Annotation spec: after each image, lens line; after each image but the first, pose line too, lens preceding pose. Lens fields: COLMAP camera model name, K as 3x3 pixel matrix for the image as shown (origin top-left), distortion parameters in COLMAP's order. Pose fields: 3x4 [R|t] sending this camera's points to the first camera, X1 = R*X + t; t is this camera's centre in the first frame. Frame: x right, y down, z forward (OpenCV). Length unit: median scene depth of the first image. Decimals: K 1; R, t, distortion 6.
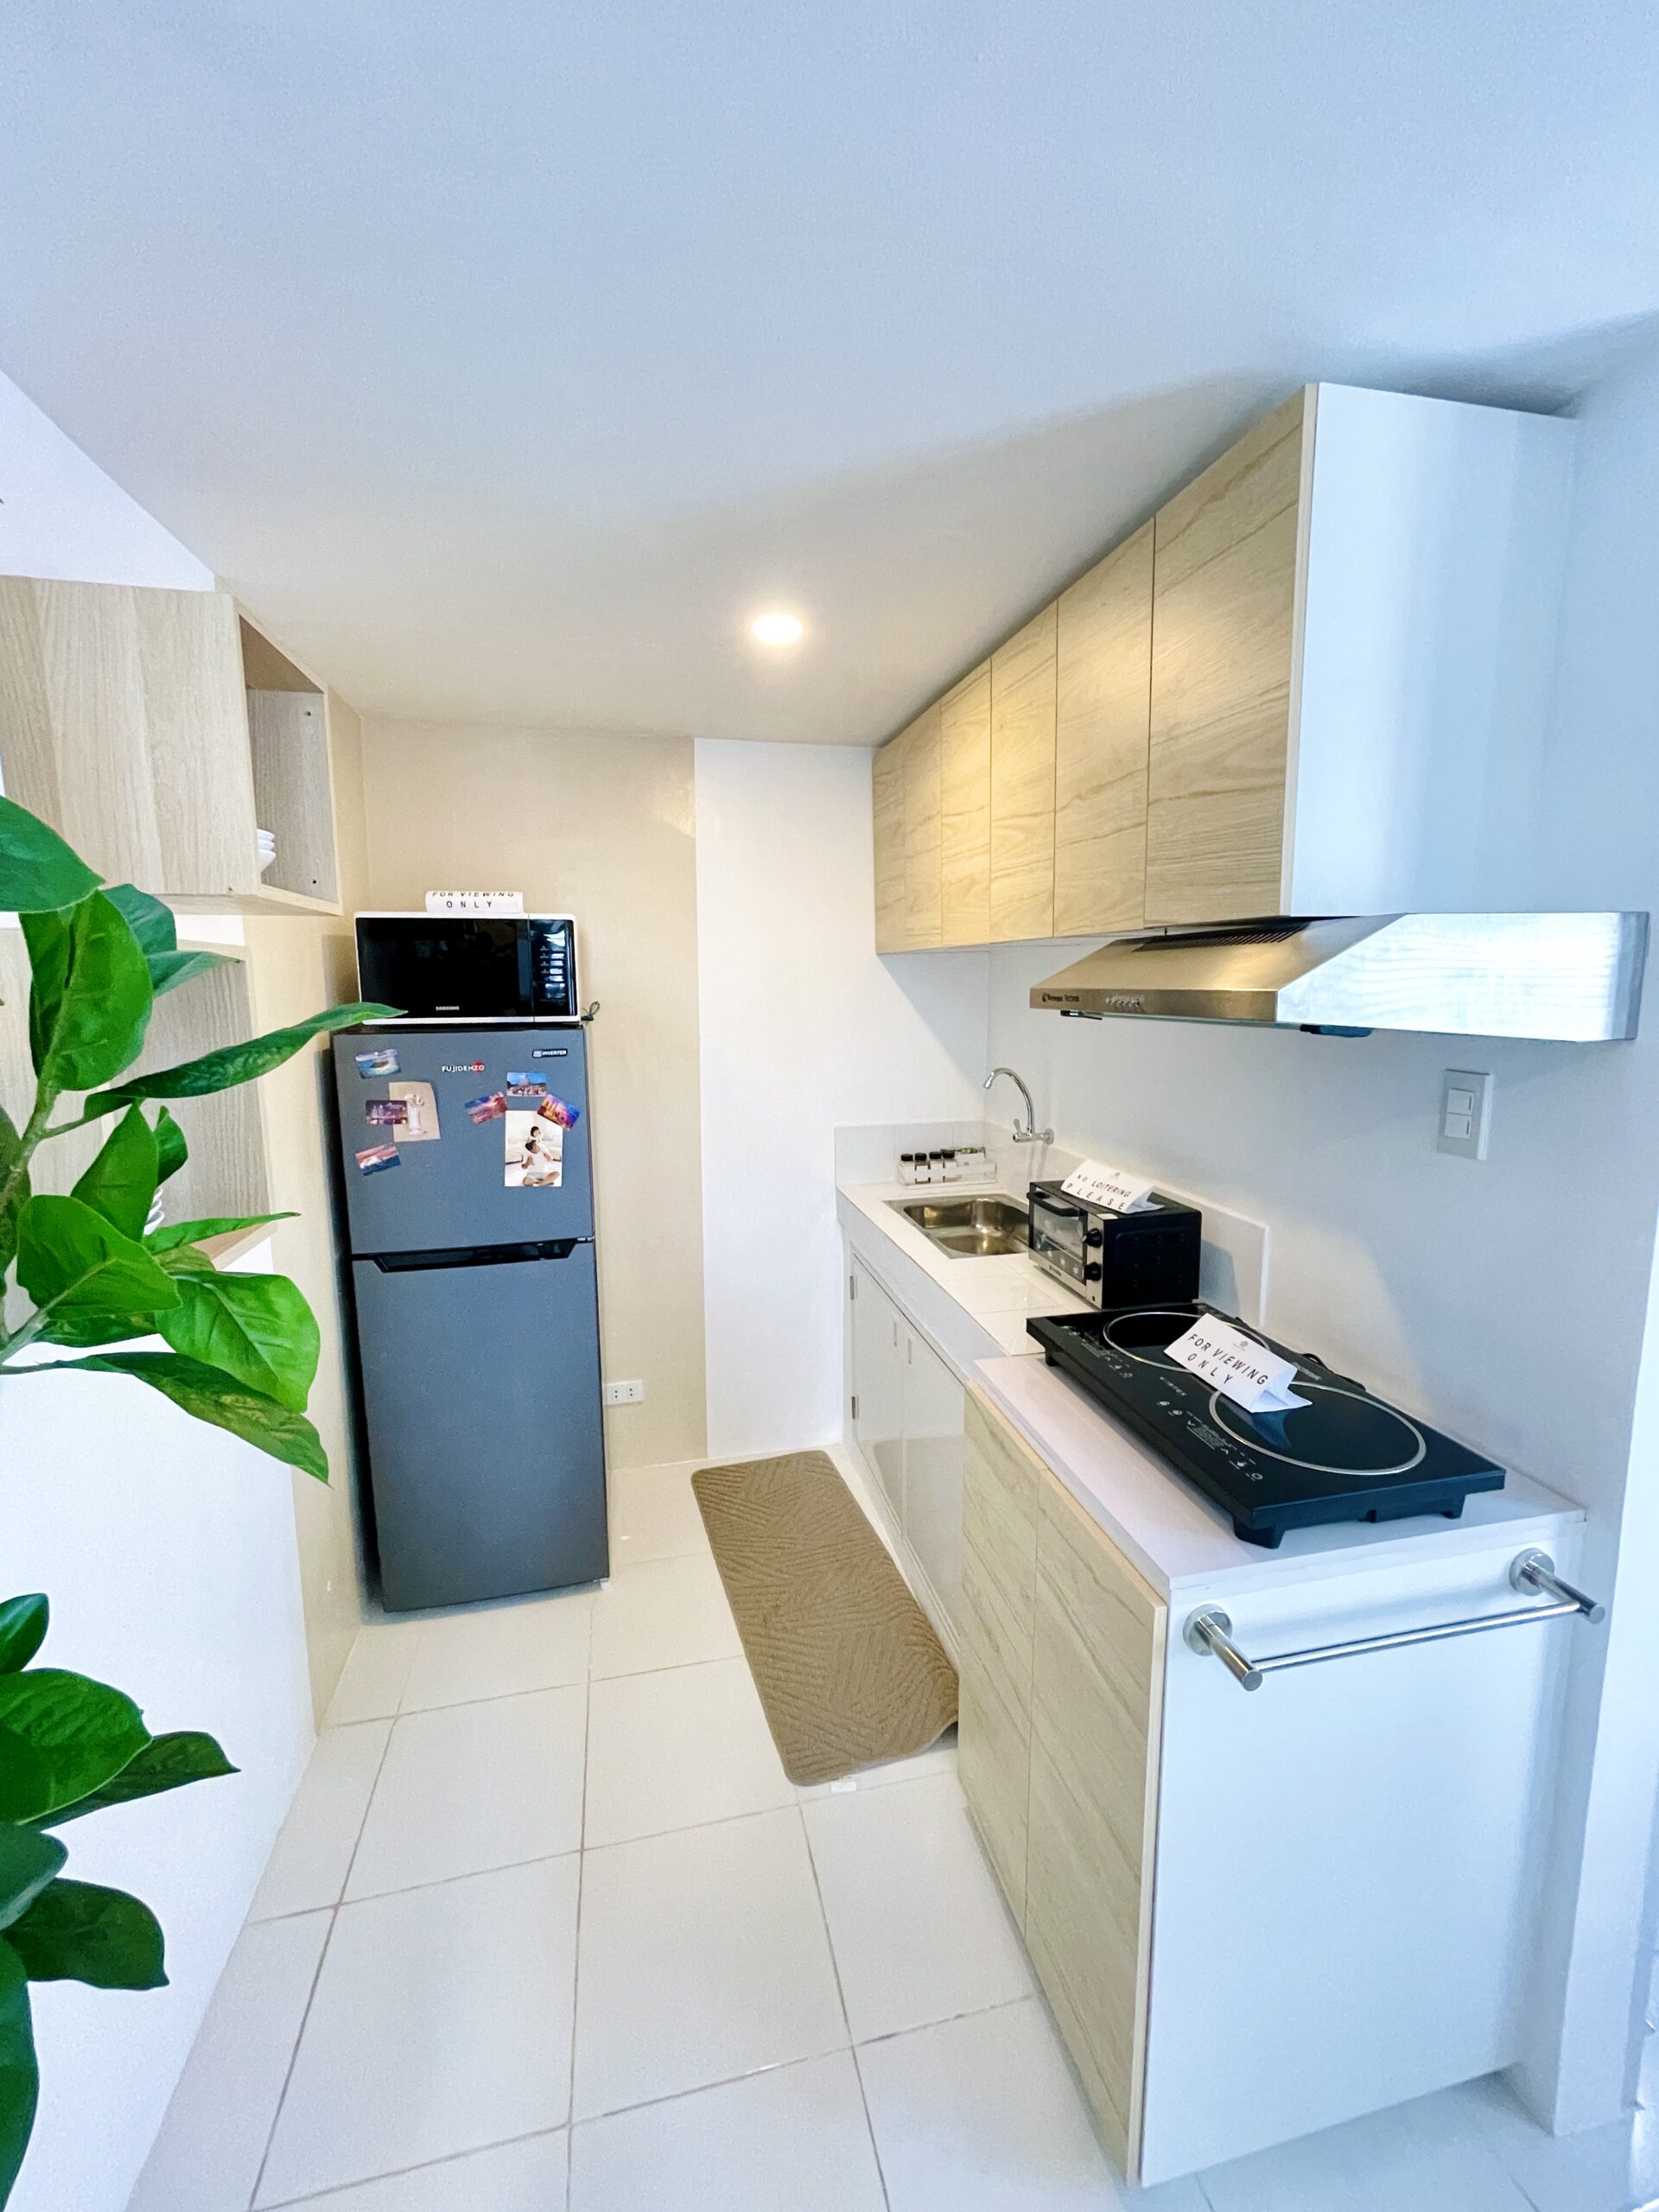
lens RADIAL K [[899.8, 0, 828.1], [0, 899.8, 1101.3], [0, 0, 1]] dist [0.000142, -0.000159]
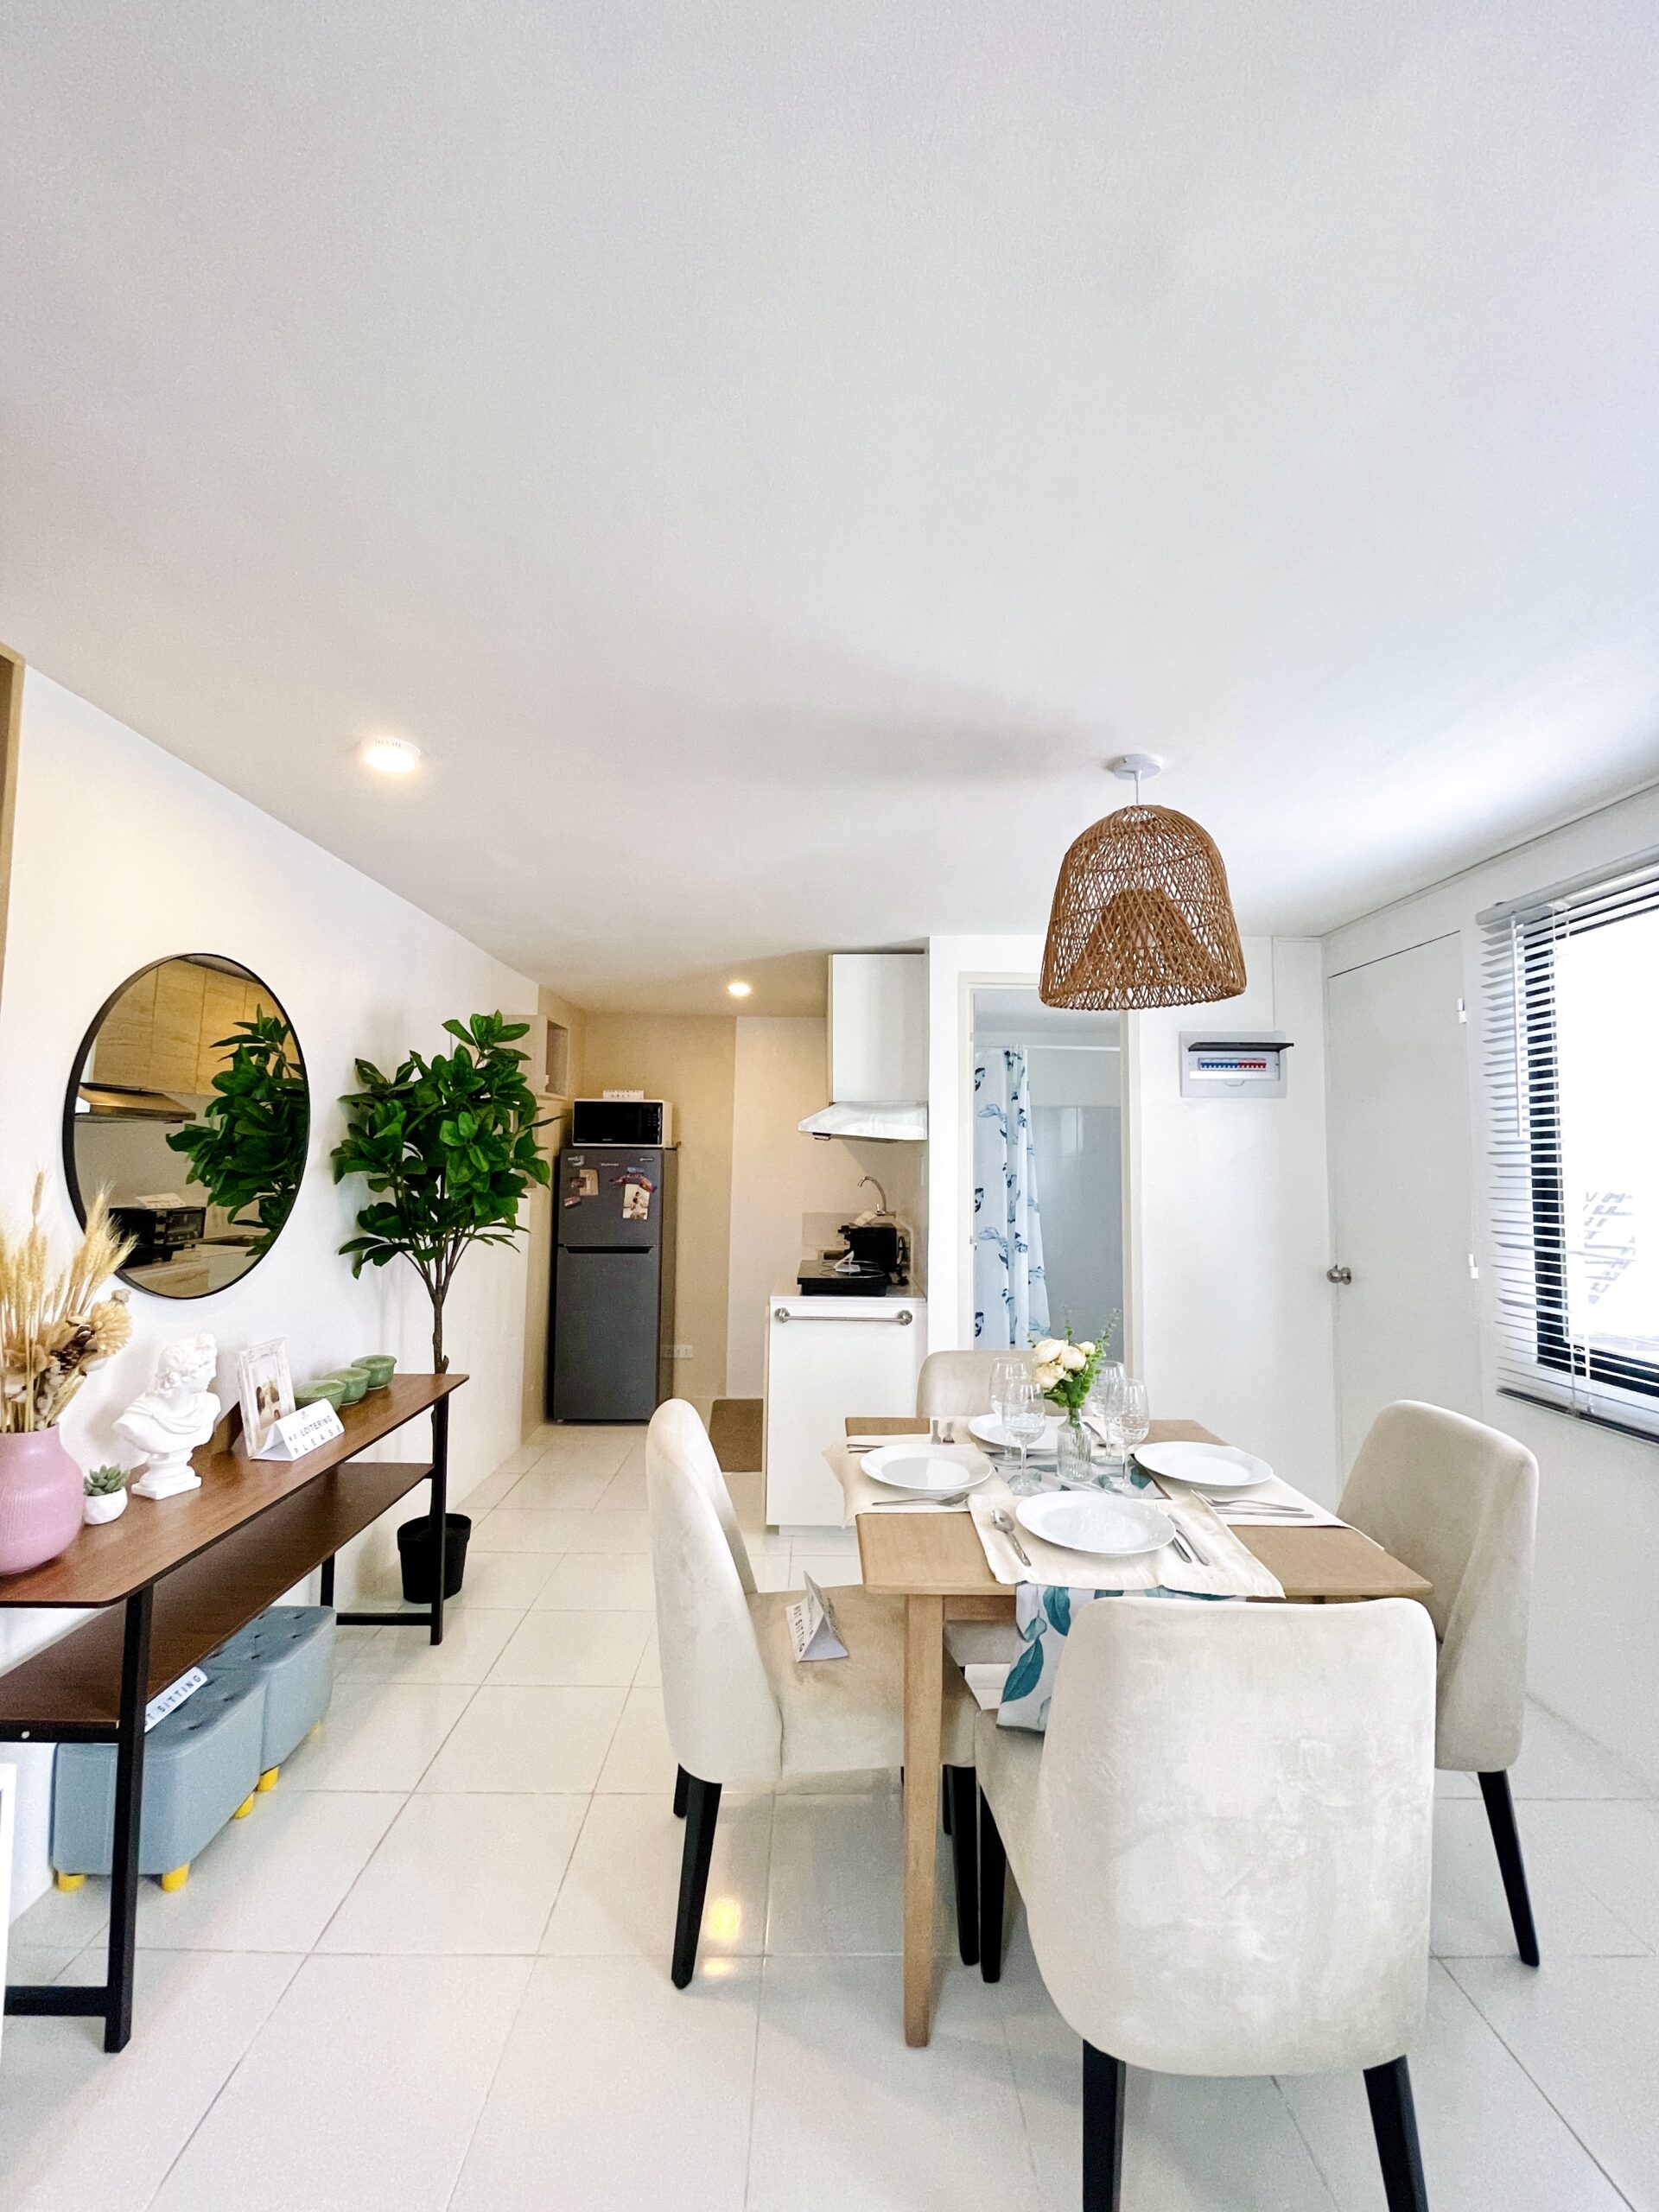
lens RADIAL K [[898.8, 0, 837.5], [0, 898.8, 1102.5], [0, 0, 1]] dist [0.000316, 0.000092]
pose [[0.977361, 0.004832, -0.211523, 0.658339], [-0.046772, 0.979939, -0.193730, 0.227367], [0.206343, 0.199238, 0.957981, -1.135035]]
